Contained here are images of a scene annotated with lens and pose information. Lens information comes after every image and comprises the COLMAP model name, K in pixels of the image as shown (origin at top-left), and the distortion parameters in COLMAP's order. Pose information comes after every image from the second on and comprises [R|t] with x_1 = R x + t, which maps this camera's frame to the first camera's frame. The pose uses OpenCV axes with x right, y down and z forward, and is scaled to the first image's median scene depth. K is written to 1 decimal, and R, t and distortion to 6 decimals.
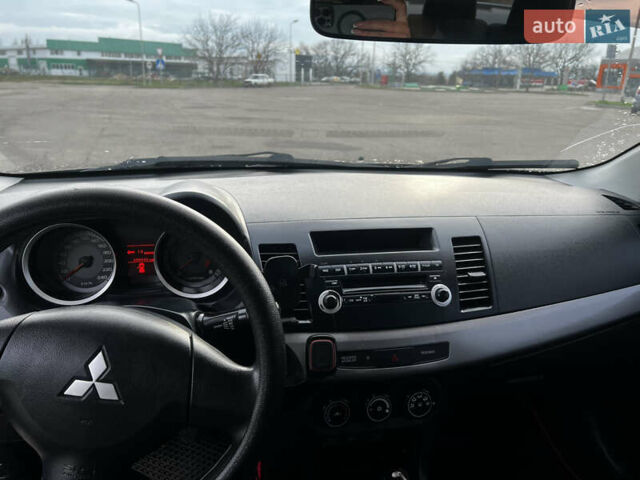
lens RADIAL K [[488.0, 0, 326.0], [0, 488.0, 237.4], [0, 0, 1]] dist [0.024103, -0.032556]
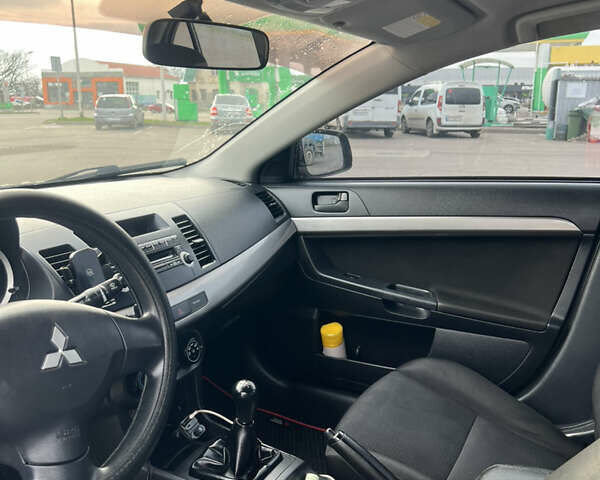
lens RADIAL K [[604.9, 0, 304.1], [0, 604.9, 235.7], [0, 0, 1]] dist [0.013473, 0.000000]
pose [[0.632706, -0.195750, 0.749243, -0.449477], [0.258693, 0.965369, 0.033760, 0.051754], [-0.729905, 0.172464, 0.661434, -0.162841]]
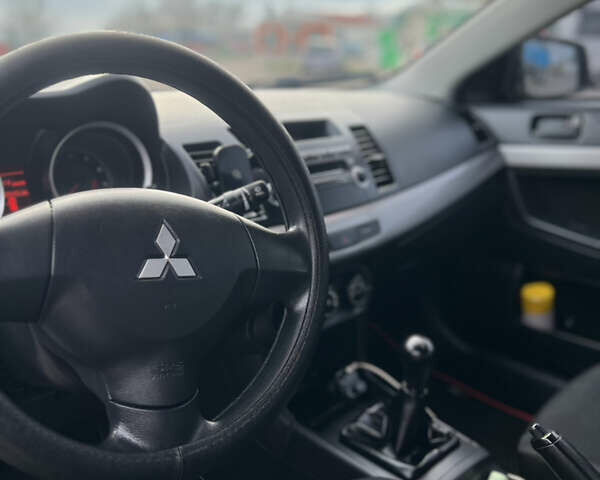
lens RADIAL K [[604.9, 0, 291.4], [0, 604.9, 236.7], [0, 0, 1]] dist [0.013473, 0.000000]
pose [[0.855468, -0.176517, 0.486842, -0.315263], [0.181258, 0.982709, 0.037804, 0.102111], [-0.485097, 0.055904, 0.872671, -0.005382]]
